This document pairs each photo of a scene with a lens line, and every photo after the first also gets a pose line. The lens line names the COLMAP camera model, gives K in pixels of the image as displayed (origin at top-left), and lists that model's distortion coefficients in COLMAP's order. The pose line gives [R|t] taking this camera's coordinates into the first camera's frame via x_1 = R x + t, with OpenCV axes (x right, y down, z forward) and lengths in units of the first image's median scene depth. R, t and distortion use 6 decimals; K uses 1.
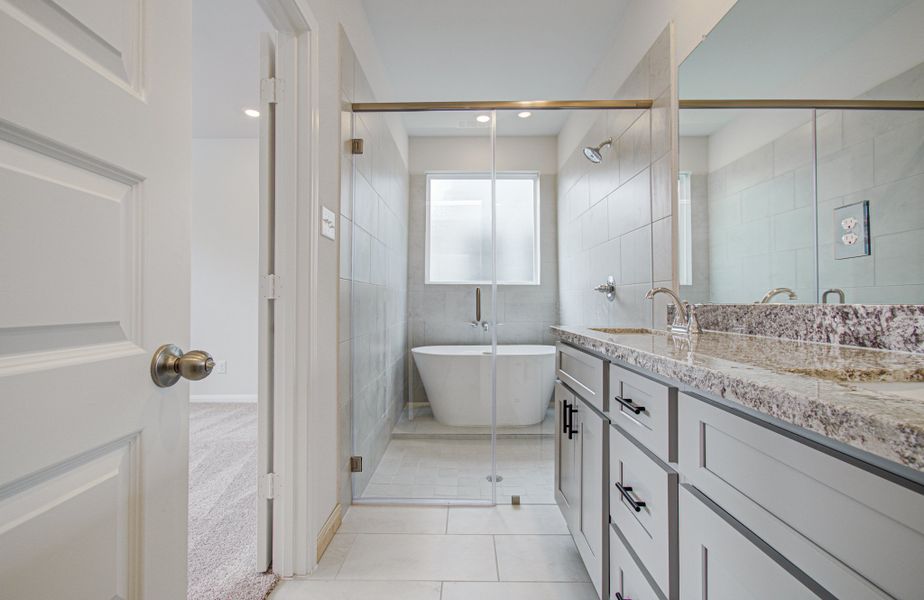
lens RADIAL K [[410.9, 0, 461.2], [0, 410.9, 302.4], [0, 0, 1]] dist [-0.004907, 0.005383]
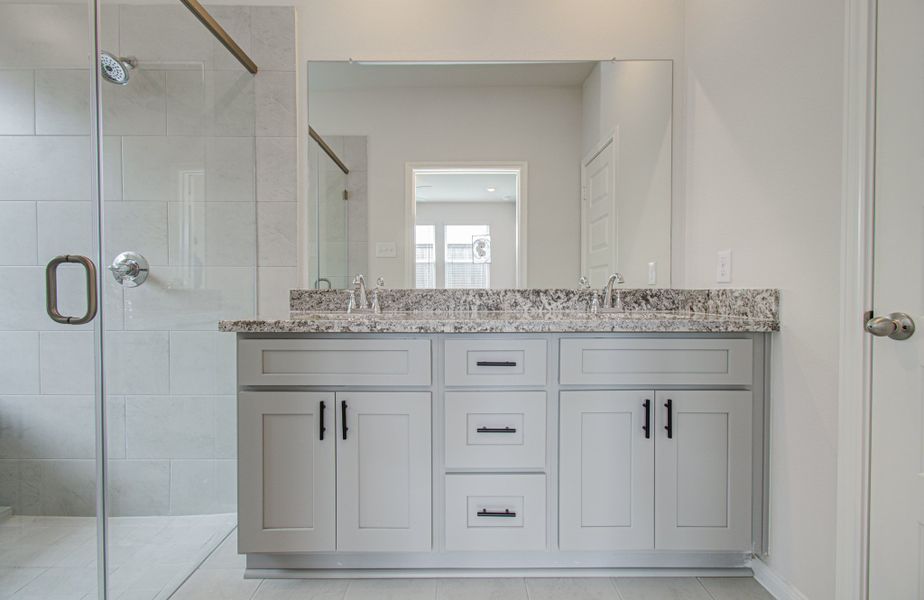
lens RADIAL K [[397.2, 0, 476.2], [0, 397.2, 295.9], [0, 0, 1]] dist [-0.003353, 0.004021]
pose [[-0.006143, -0.015650, 0.999859, -0.480848], [0.000411, 0.999877, 0.015653, 0.004514], [-0.999981, 0.000507, -0.006136, 0.574982]]
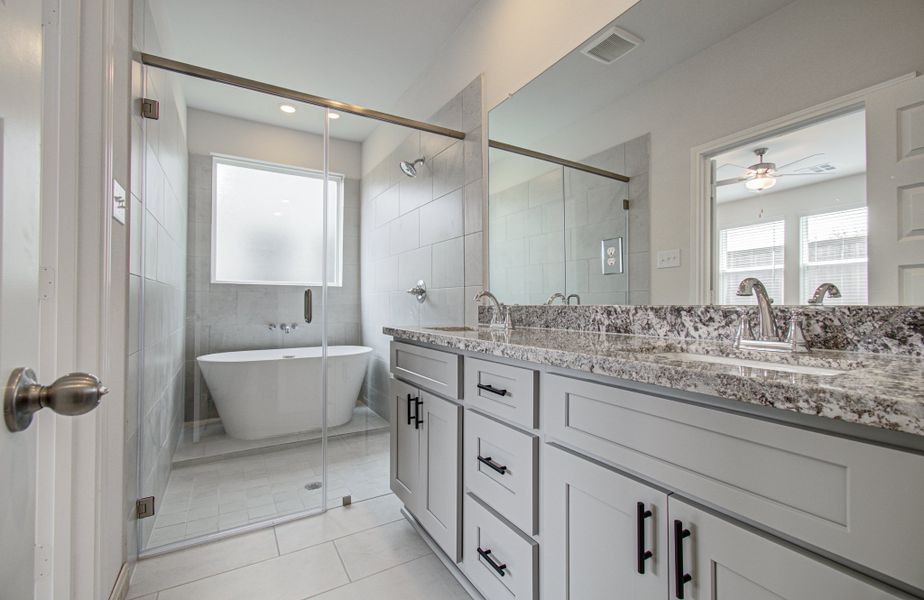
lens RADIAL K [[397.2, 0, 465.6], [0, 397.2, 304.0], [0, 0, 1]] dist [-0.003353, 0.004021]
pose [[0.855196, -0.000769, 0.518304, -0.143309], [0.000503, 1.000000, 0.000653, -0.000697], [-0.518305, -0.000298, 0.855196, 0.021422]]
